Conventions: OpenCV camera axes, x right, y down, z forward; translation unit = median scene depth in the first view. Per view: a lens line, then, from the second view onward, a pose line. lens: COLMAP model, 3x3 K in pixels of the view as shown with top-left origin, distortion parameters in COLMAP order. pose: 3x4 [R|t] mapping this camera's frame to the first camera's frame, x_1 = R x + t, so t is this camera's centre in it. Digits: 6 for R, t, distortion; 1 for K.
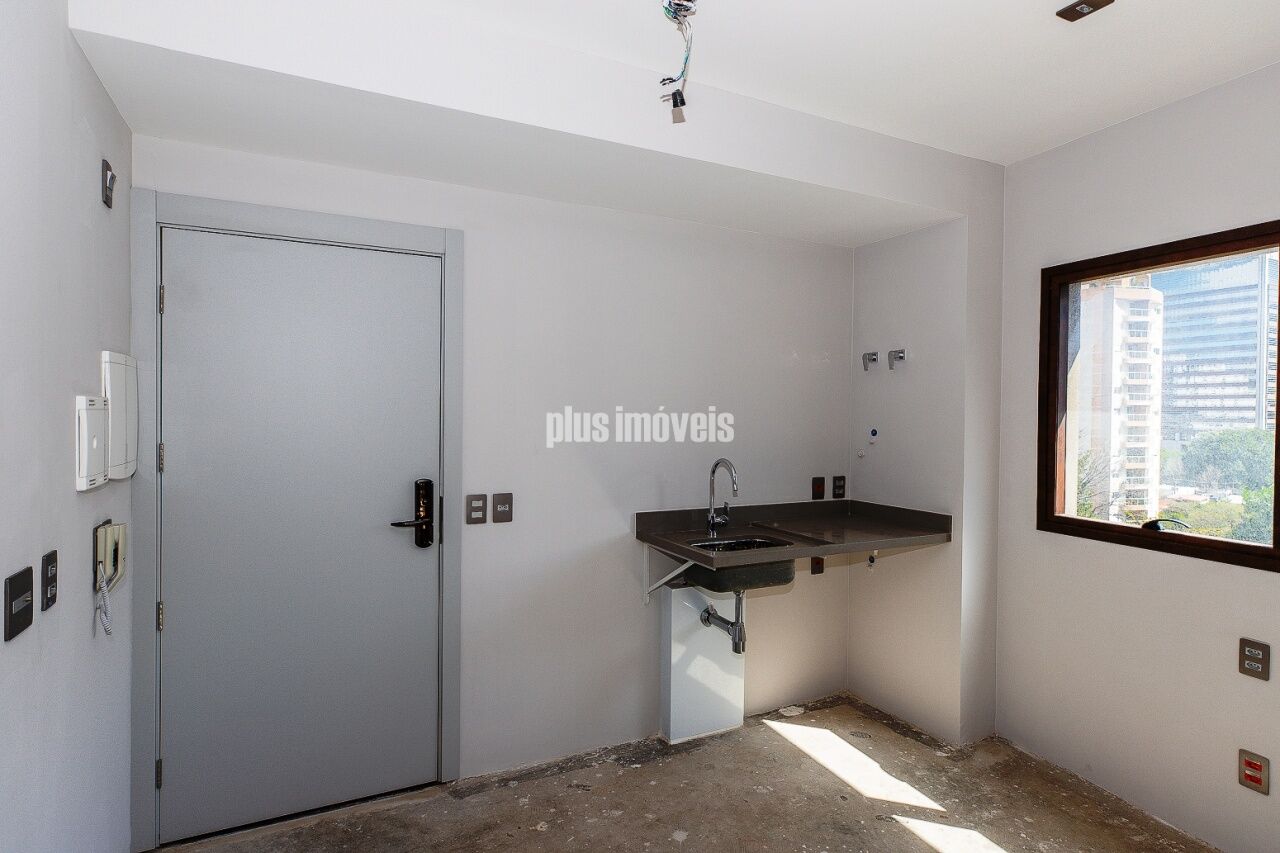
lens RADIAL K [[677.6, 0, 635.5], [0, 677.6, 420.0], [0, 0, 1]] dist [-0.003012, -0.000517]
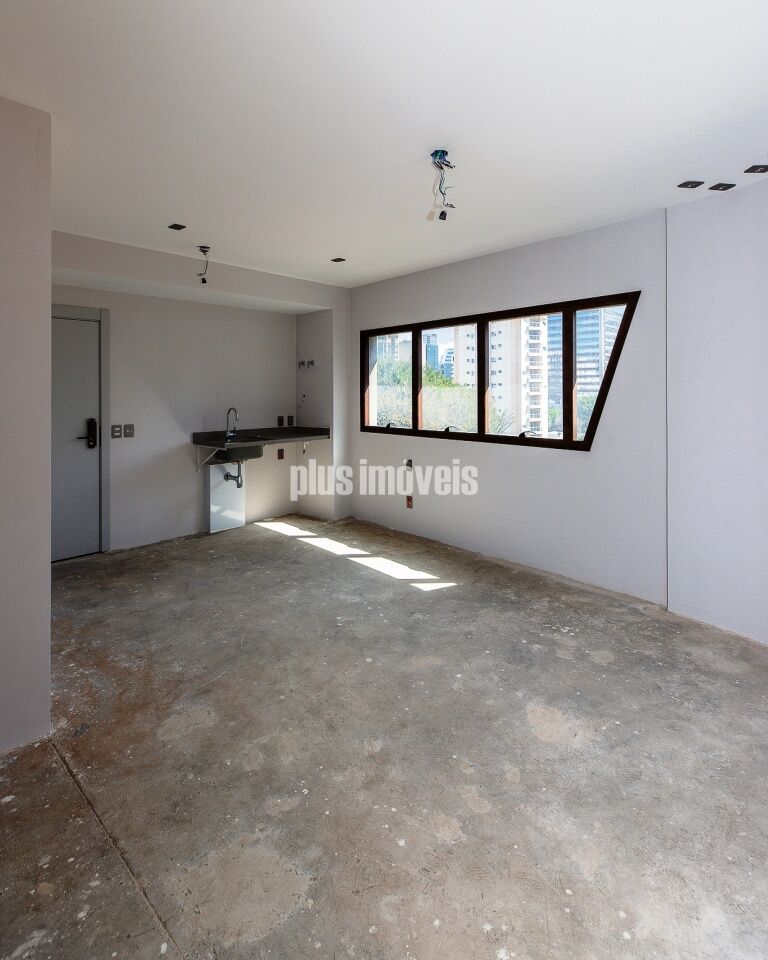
lens RADIAL K [[518.7, 0, 398.7], [0, 518.7, 390.1], [0, 0, 1]] dist [0.000692, 0.000114]
pose [[0.932553, -0.013872, 0.360766, 0.019430], [0.017845, 0.999811, -0.007685, 0.021548], [-0.360591, 0.013604, 0.932625, -0.891124]]
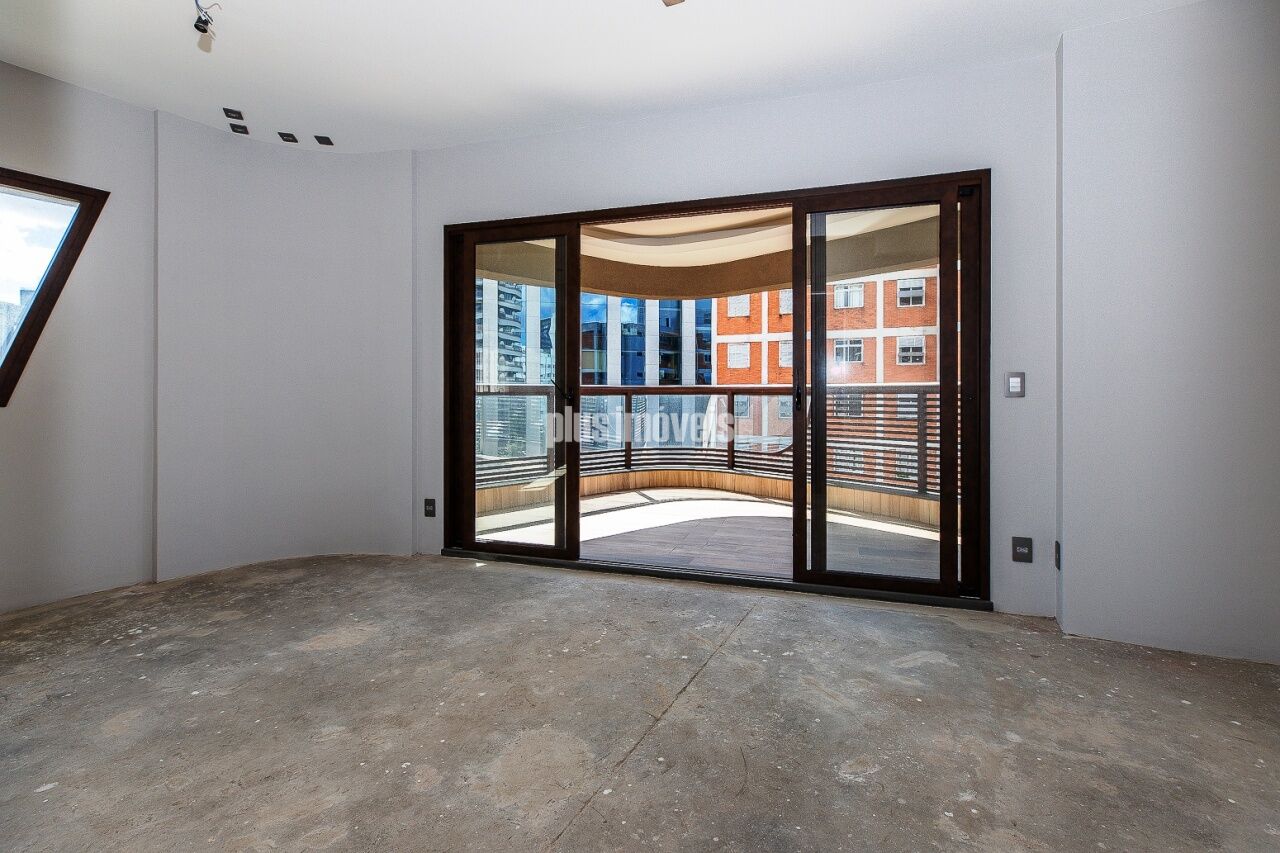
lens RADIAL K [[582.1, 0, 650.2], [0, 582.1, 392.9], [0, 0, 1]] dist [0.002826, -0.000075]
pose [[-0.613681, -0.010051, 0.789490, -0.448571], [0.001849, 0.999898, 0.014167, 0.139736], [-0.789552, 0.010154, -0.613600, -0.096769]]
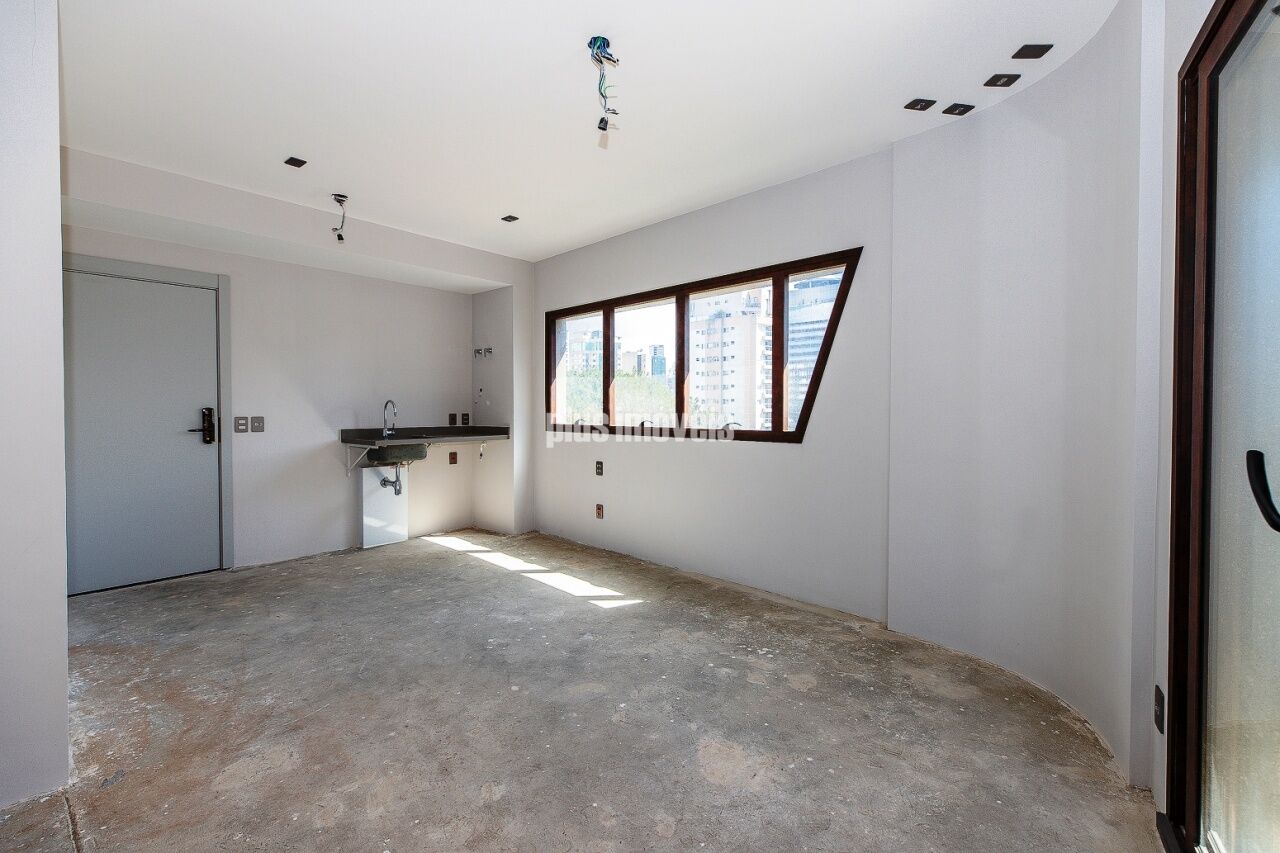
lens RADIAL K [[573.1, 0, 639.2], [0, 573.1, 419.9], [0, 0, 1]] dist [0.002283, 0.000400]
pose [[0.921486, -0.018558, 0.387969, 0.151864], [0.013623, 0.999788, 0.015468, 0.101159], [-0.388173, -0.008968, 0.921543, -0.825518]]
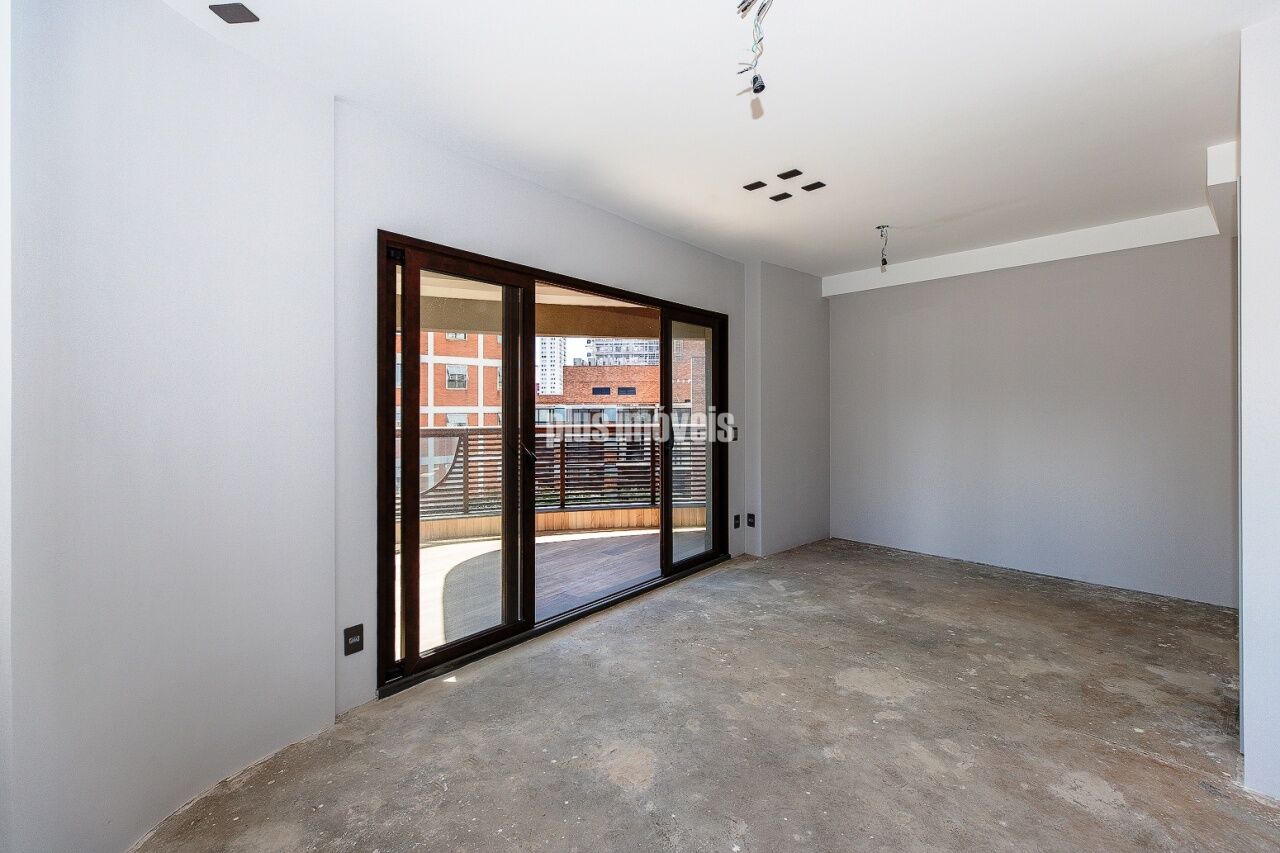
lens RADIAL K [[575.3, 0, 639.6], [0, 575.3, 406.9], [0, 0, 1]] dist [0.003481, -0.000540]
pose [[-0.959526, -0.009417, -0.281462, 0.692797], [-0.011051, 0.999930, 0.004218, 0.056600], [0.281403, 0.007158, -0.959563, 0.438531]]
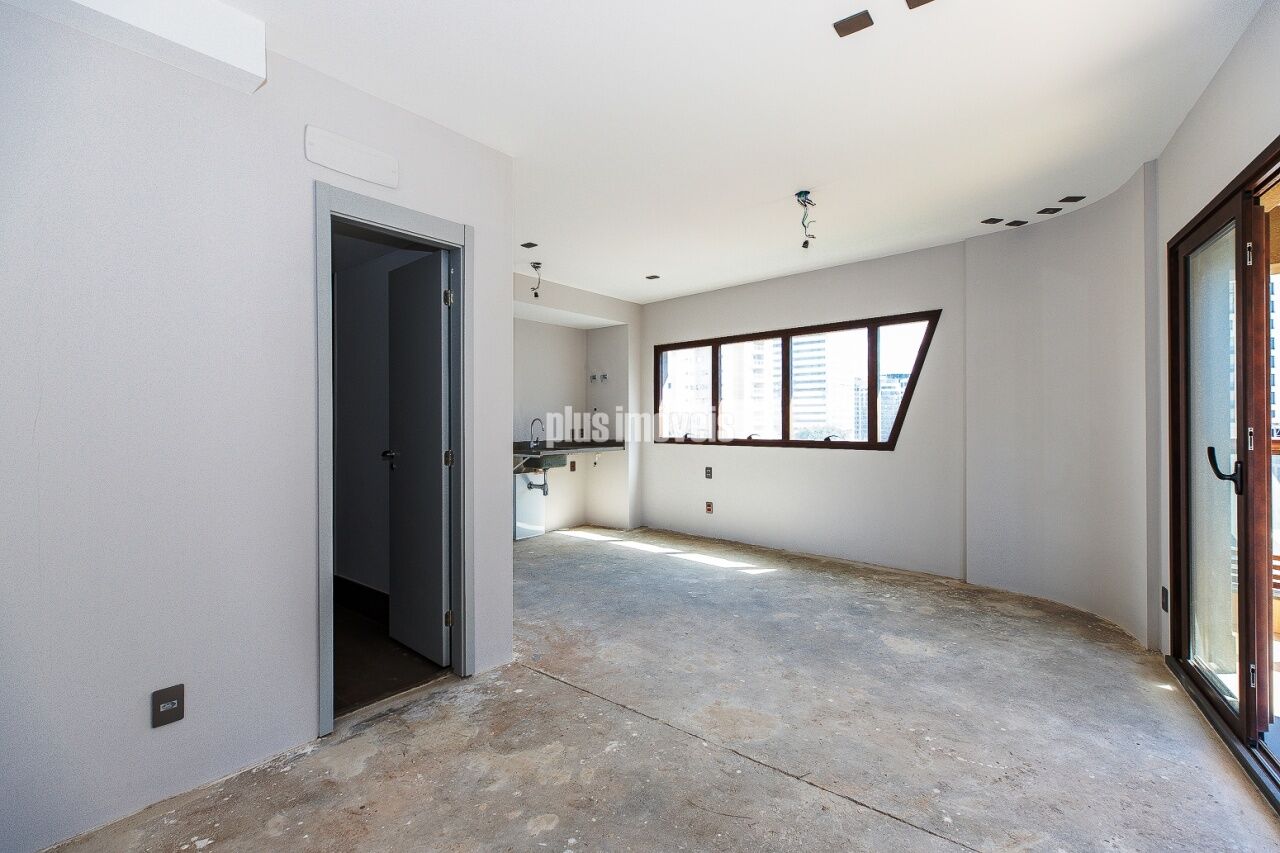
lens RADIAL K [[577.4, 0, 641.8], [0, 577.4, 420.2], [0, 0, 1]] dist [0.001497, 0.000211]
pose [[0.907833, -0.012219, 0.419154, -0.400540], [0.016749, 0.999834, -0.007131, 0.086670], [-0.418998, 0.013494, 0.907887, -1.038657]]
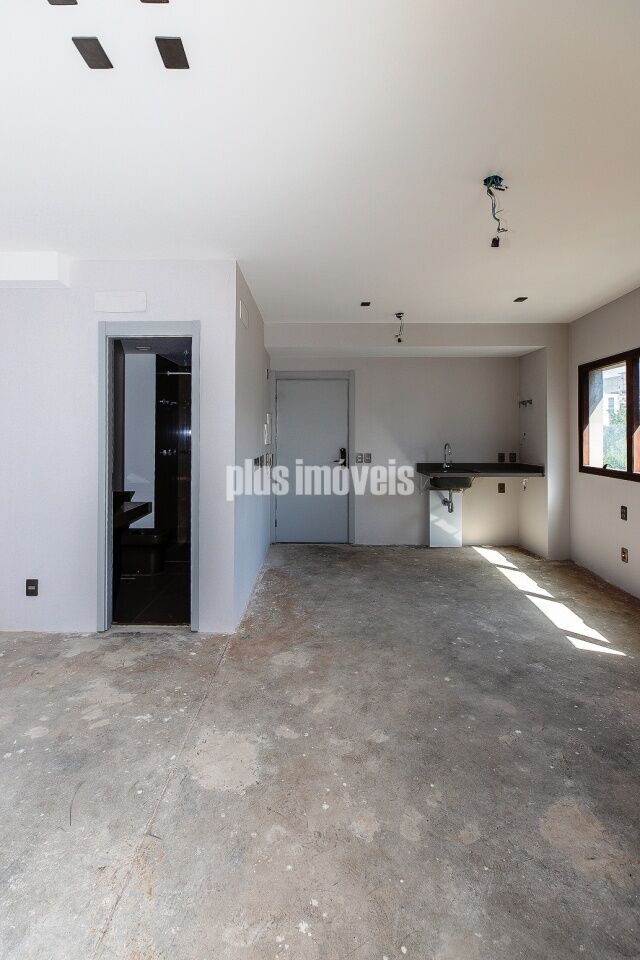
lens RADIAL K [[451.4, 0, 308.5], [0, 451.4, 426.2], [0, 0, 1]] dist [0.007387, -0.001573]
pose [[0.890088, -0.016961, -0.455474, 0.469631], [0.003535, 0.999534, -0.030312, 0.043168], [0.455776, 0.025371, 0.889733, -0.894221]]
